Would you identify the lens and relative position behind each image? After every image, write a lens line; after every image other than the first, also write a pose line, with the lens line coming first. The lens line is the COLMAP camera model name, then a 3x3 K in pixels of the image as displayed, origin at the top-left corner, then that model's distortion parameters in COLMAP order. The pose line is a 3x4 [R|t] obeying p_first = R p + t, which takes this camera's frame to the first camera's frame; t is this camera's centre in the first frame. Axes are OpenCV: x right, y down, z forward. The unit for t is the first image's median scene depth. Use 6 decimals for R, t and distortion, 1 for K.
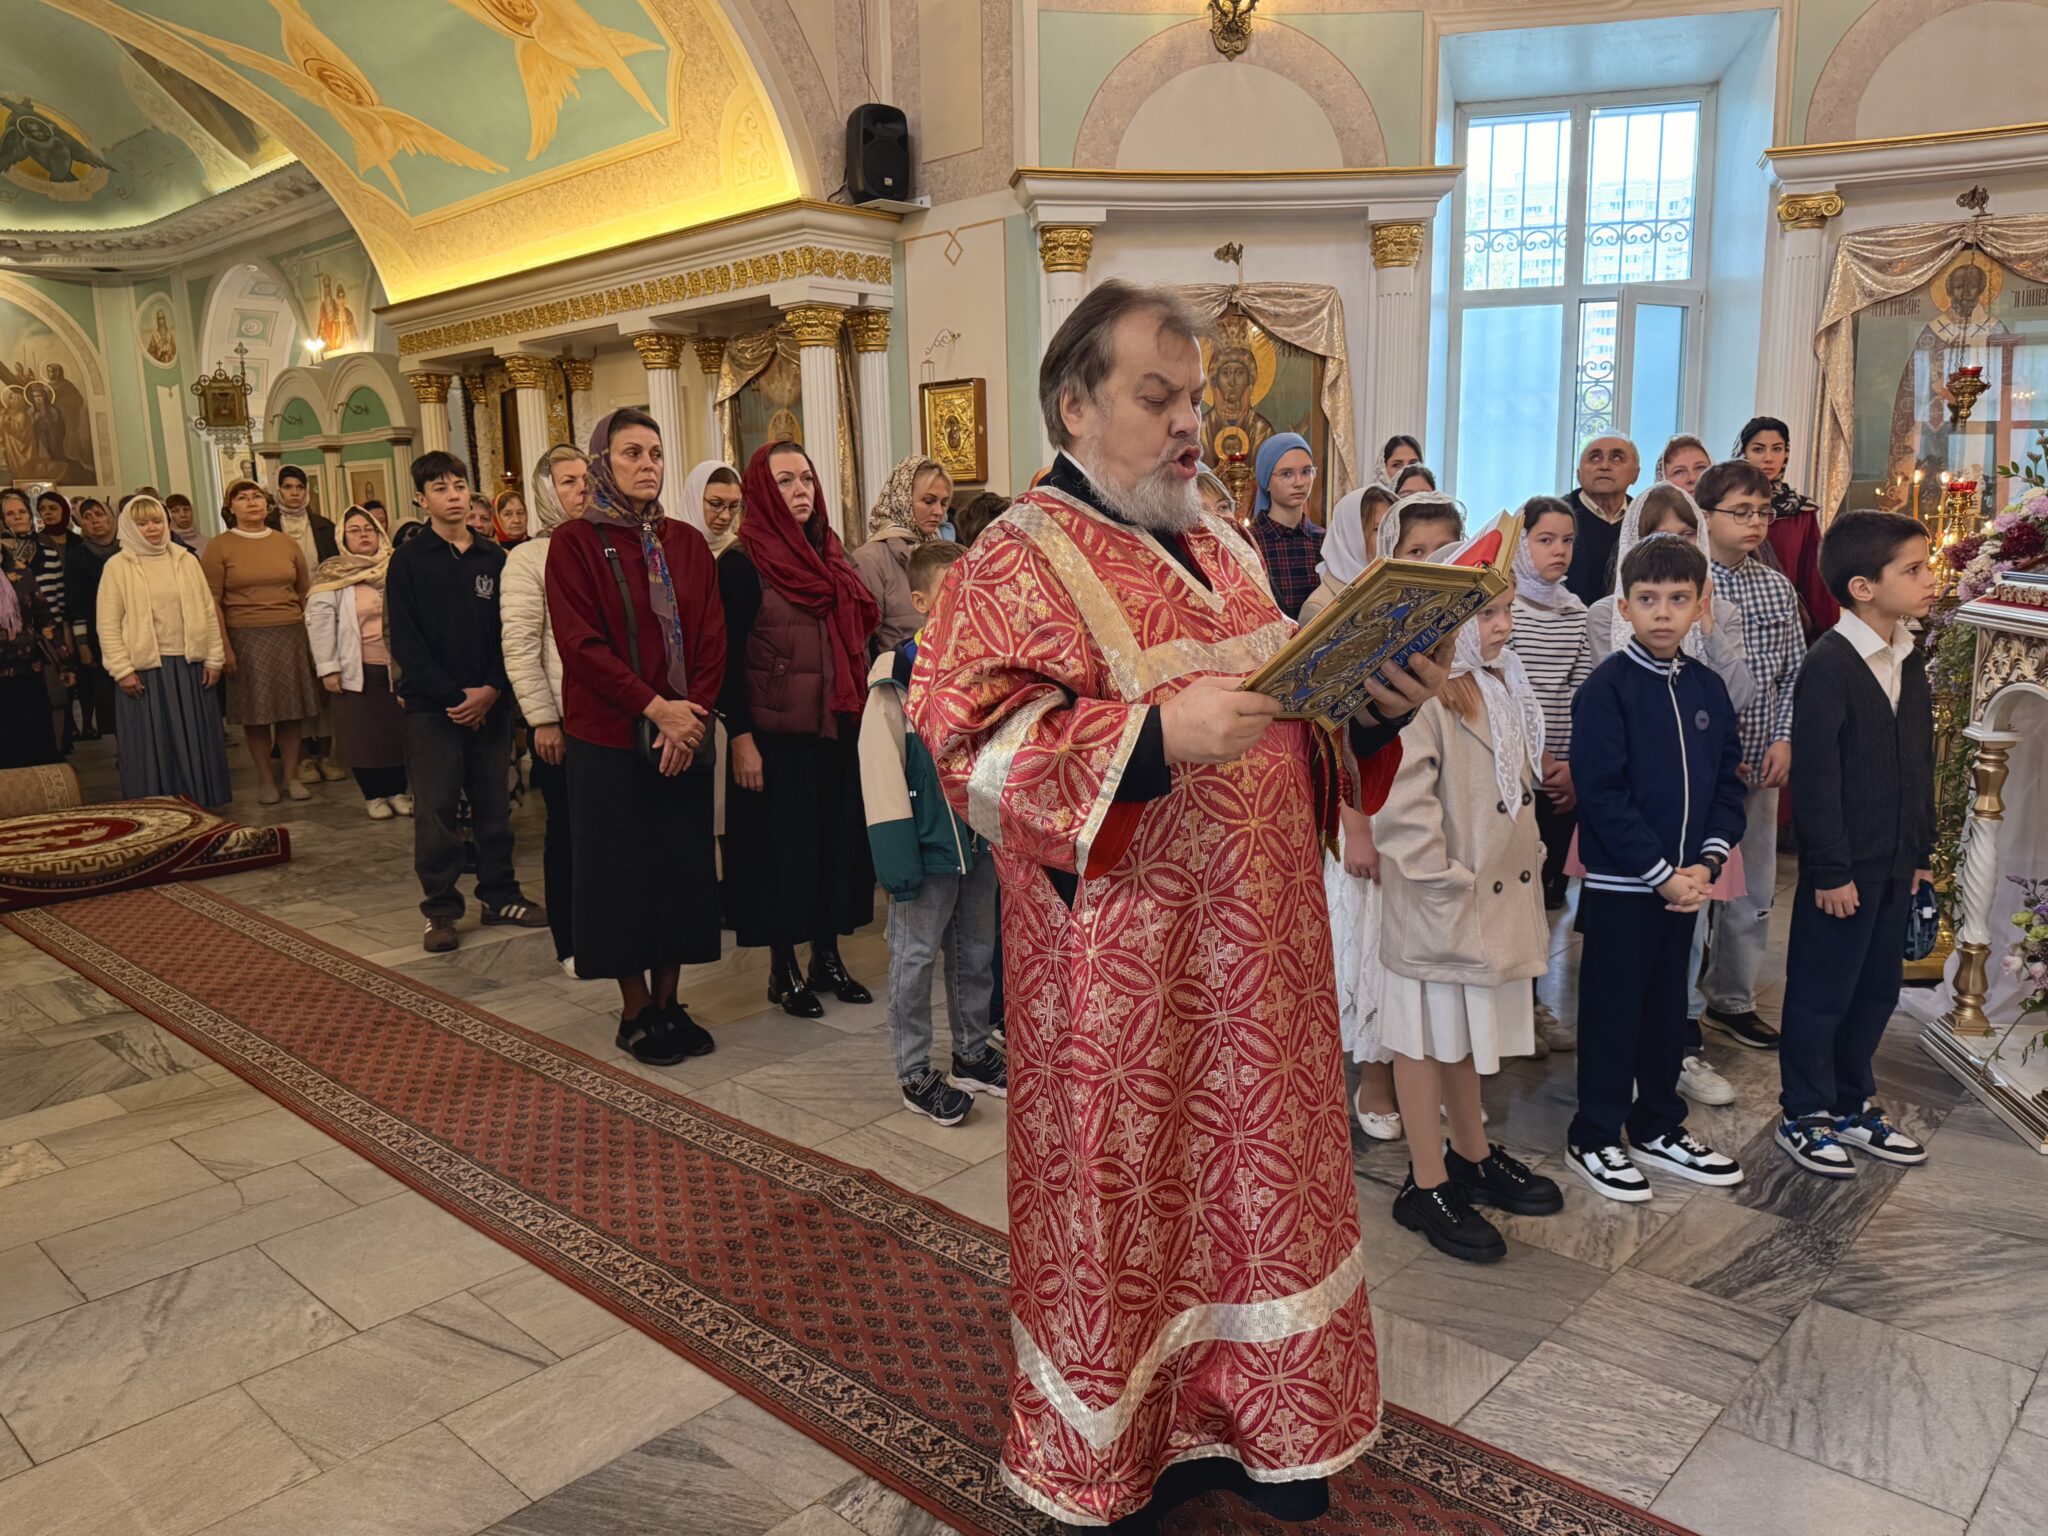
lens RADIAL K [[1470.1, 0, 1024.0], [0, 1470.1, 768.0], [0, 0, 1]] dist [-0.007839, 0.002636]
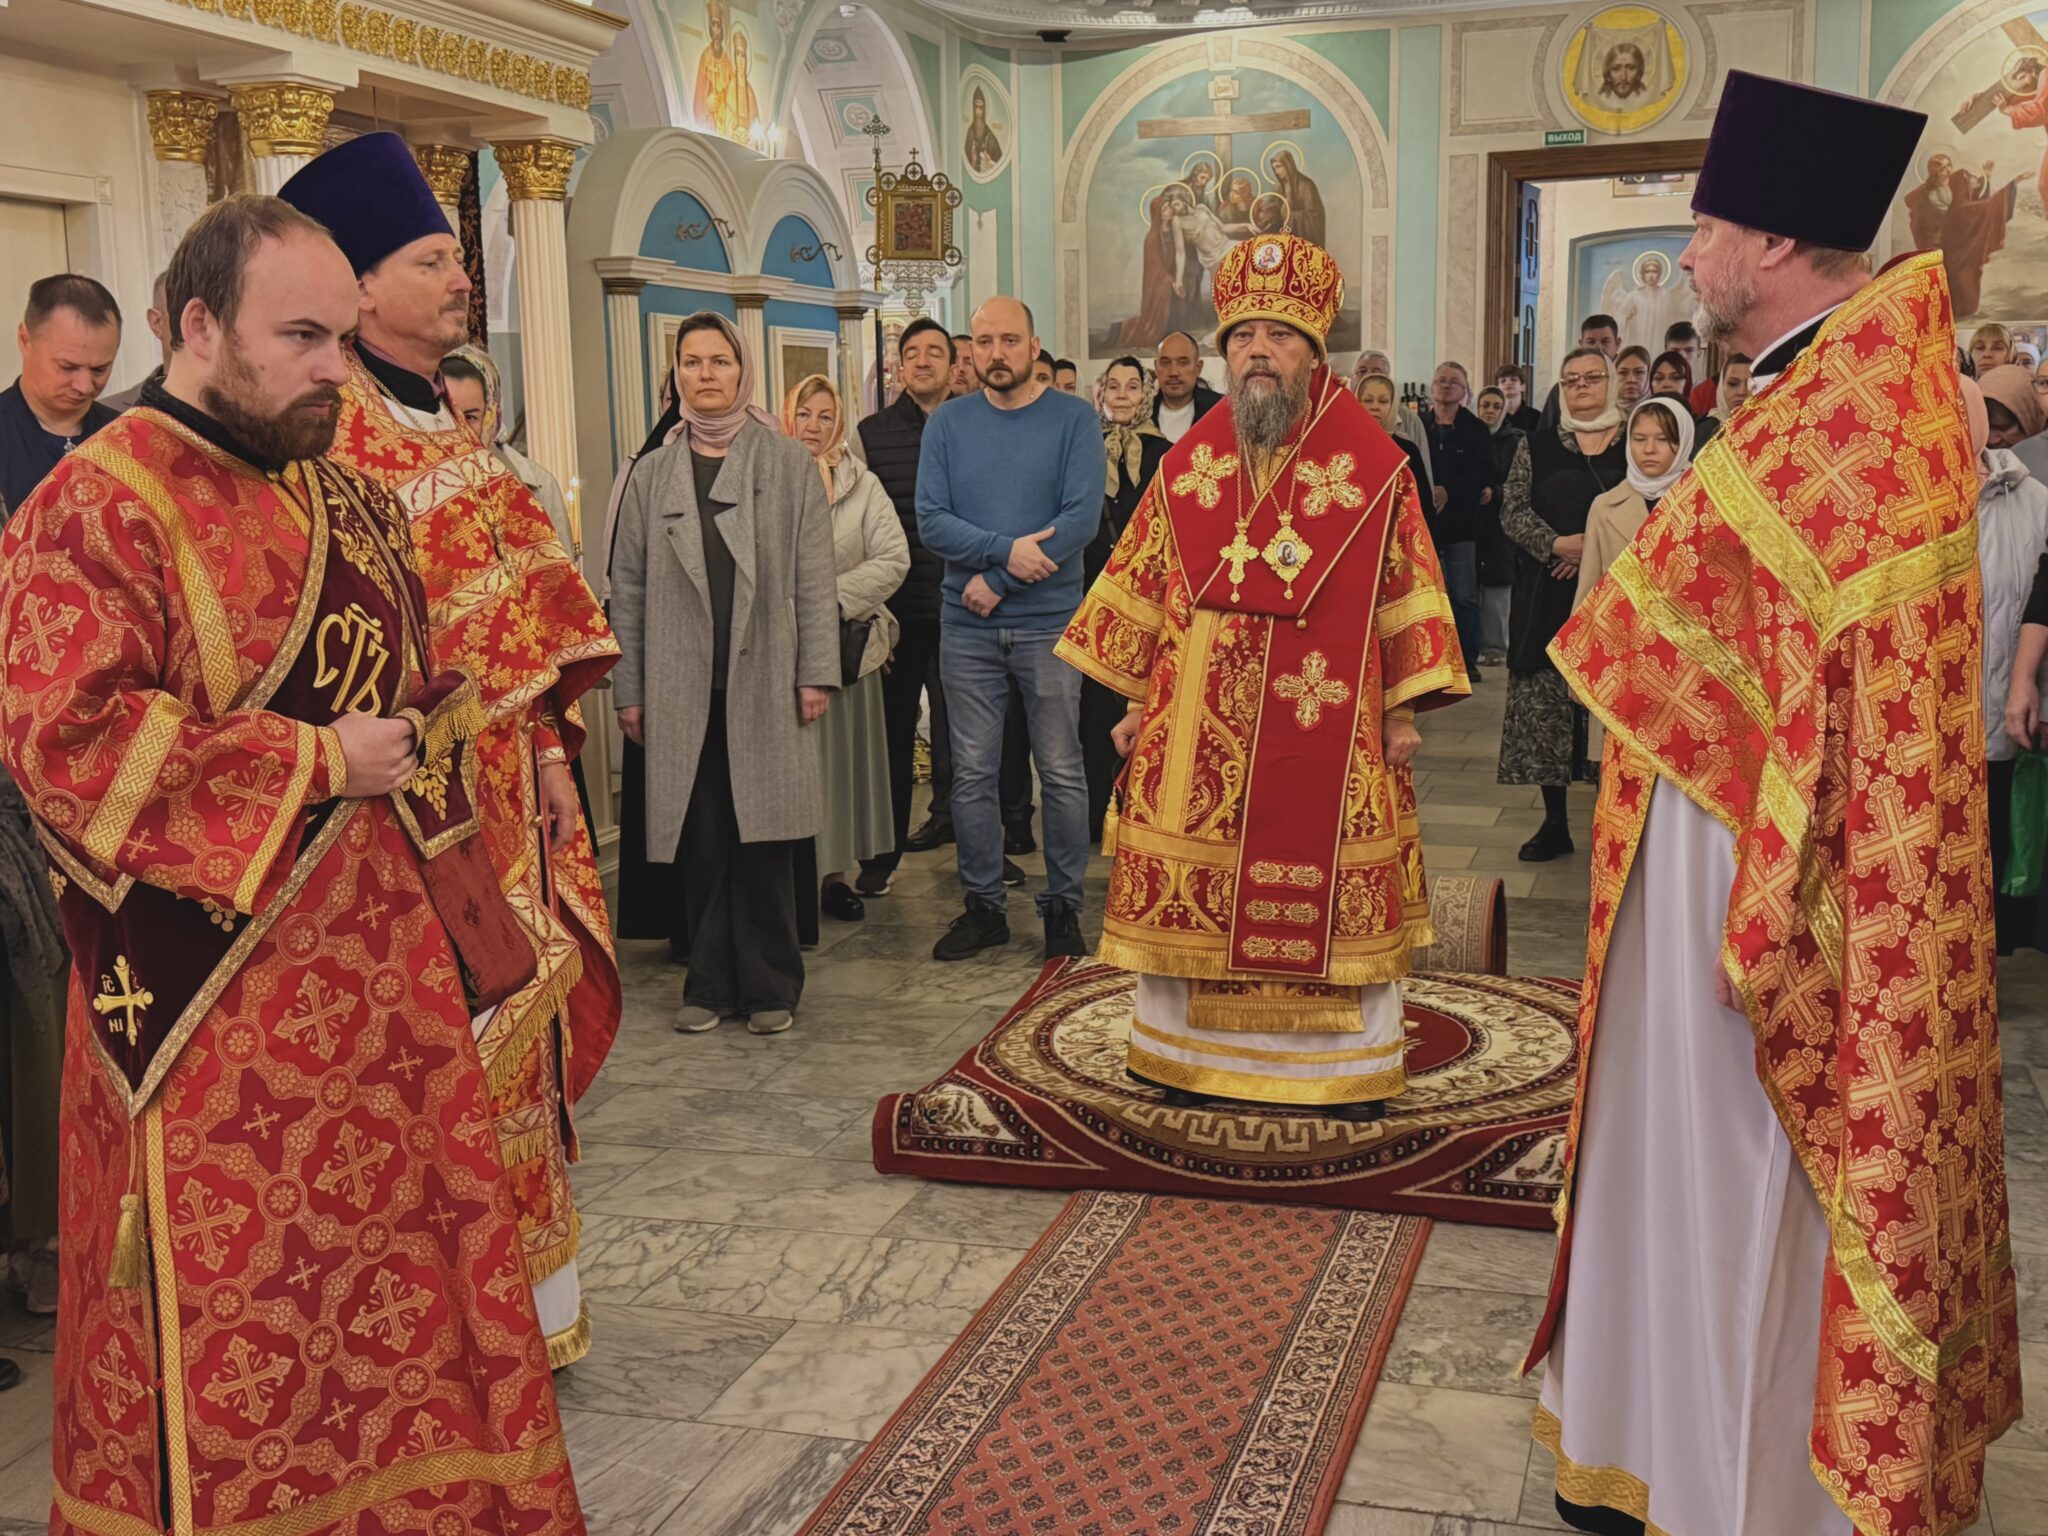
lens RADIAL K [[2299.6, 0, 978.9], [0, 2299.6, 789.5], [0, 0, 1]] dist [0.171974, -0.397334]
pose [[0.432567, 0.148036, -0.889366, -0.014543], [-0.140420, 0.985453, 0.095733, -0.072794], [0.890600, 0.083474, 0.447061, 0.397554]]
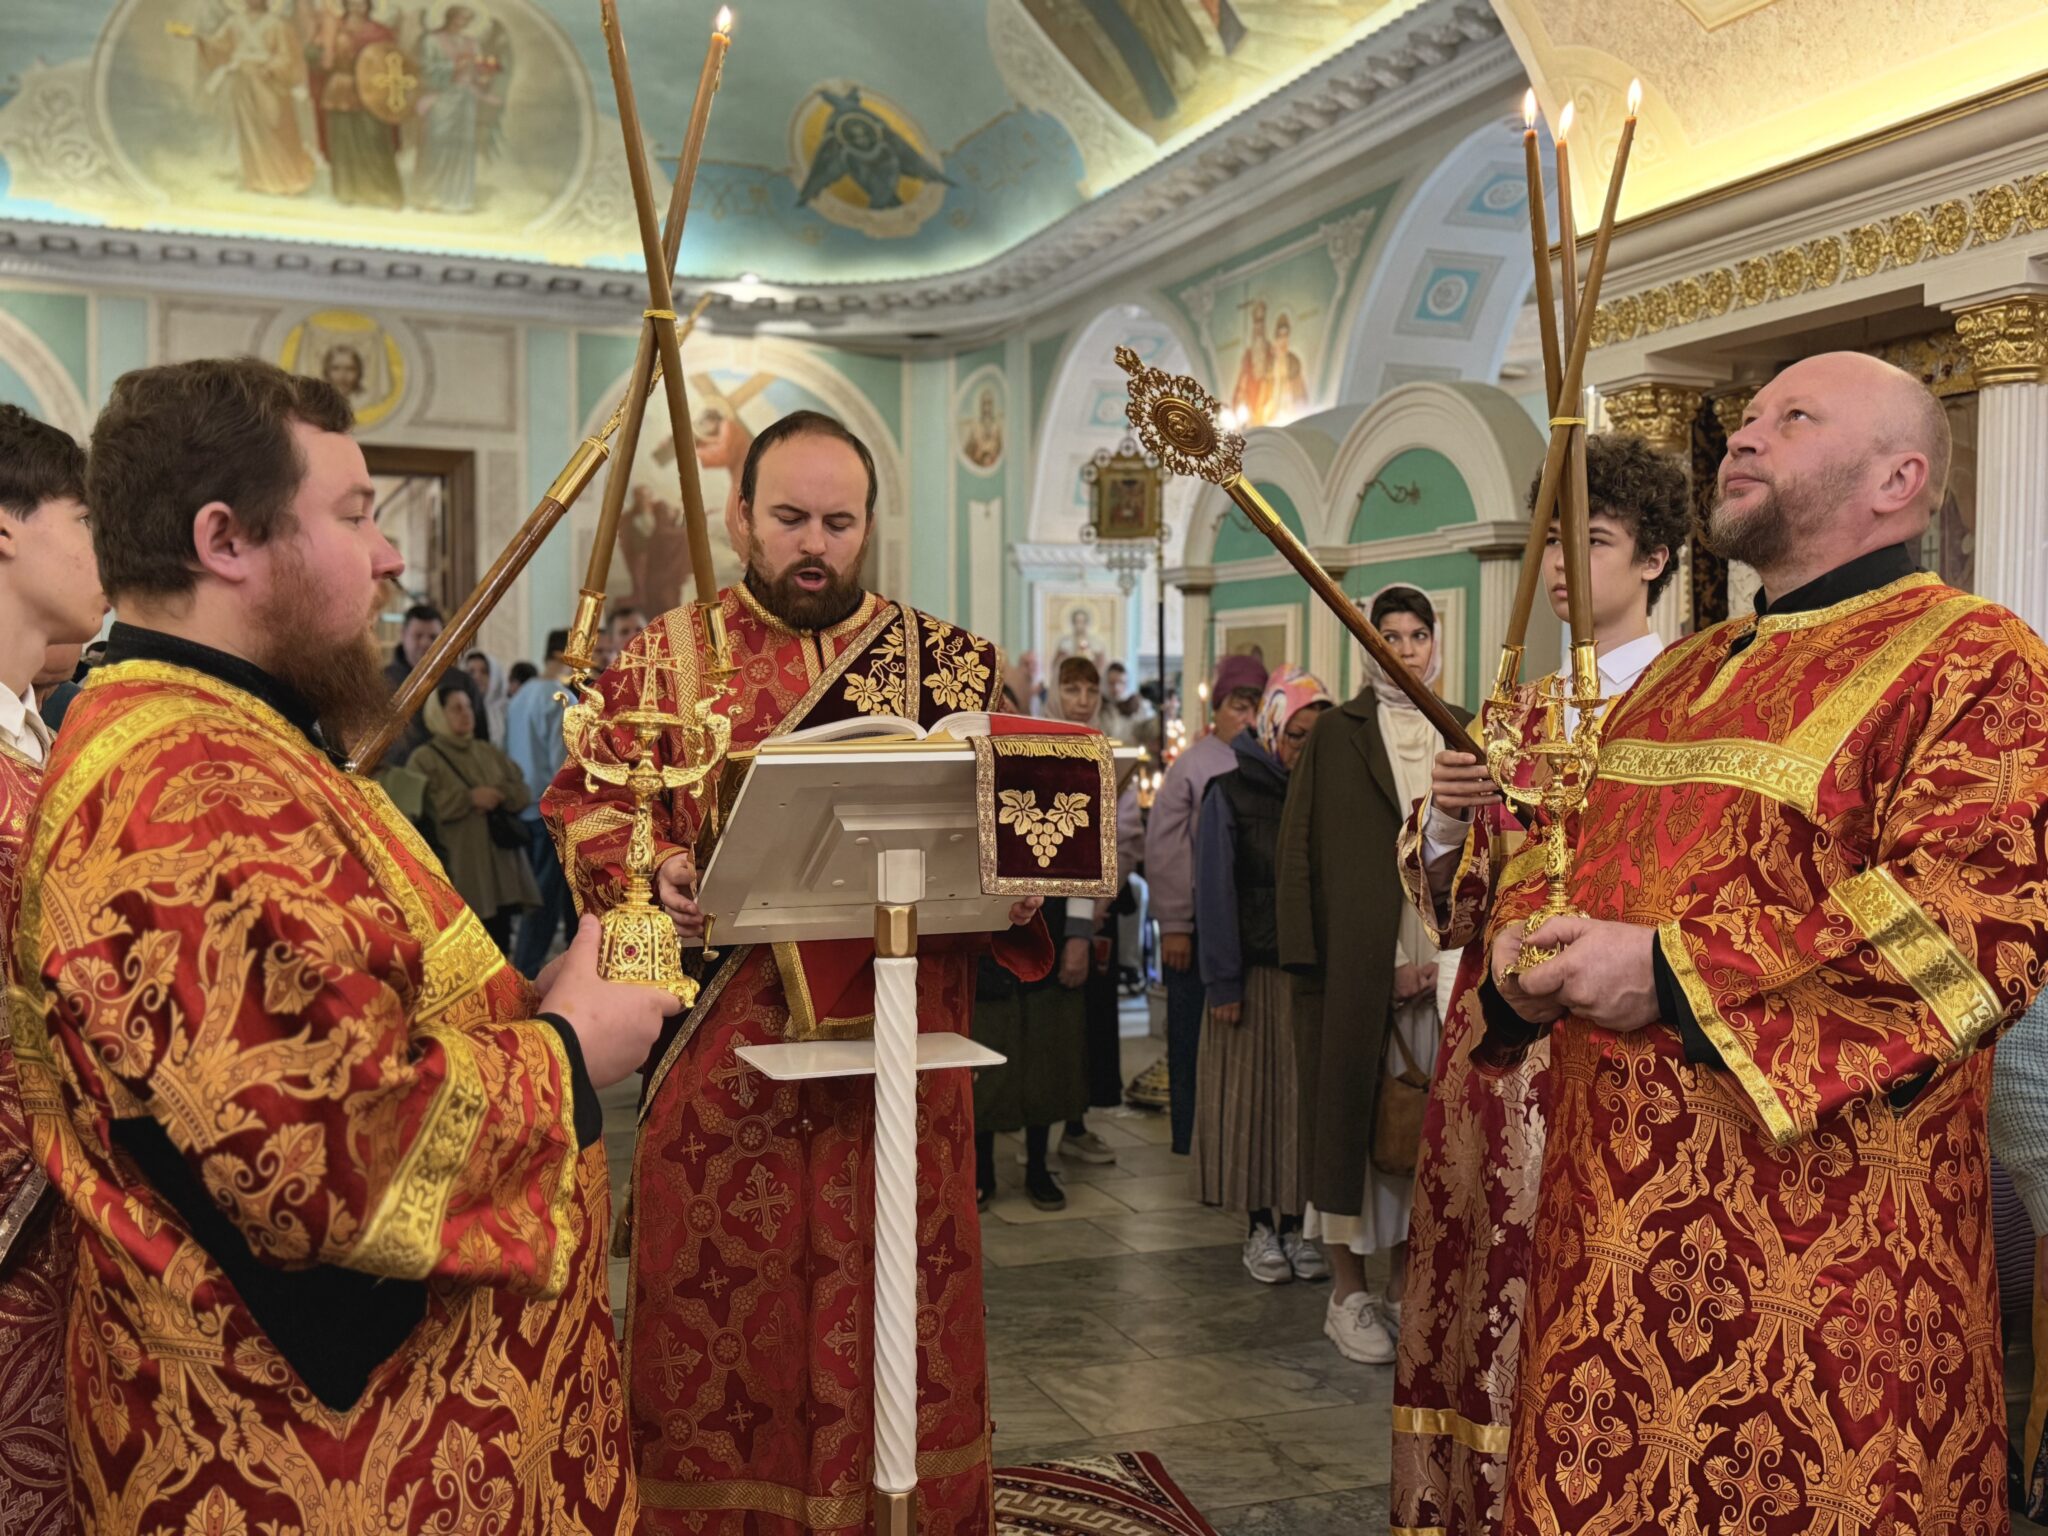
lens RADIAL K [[2065.9, 0, 1043.7], [0, 2065.9, 762.6], [0, 0, 1]] dist [0.210570, -0.432510]
pose [[0.897568, 0.036036, -0.439402, -0.317385], [-0.097763, 0.988110, -0.118665, -0.073225], [0.429901, 0.149468, 0.890418, 0.420048]]
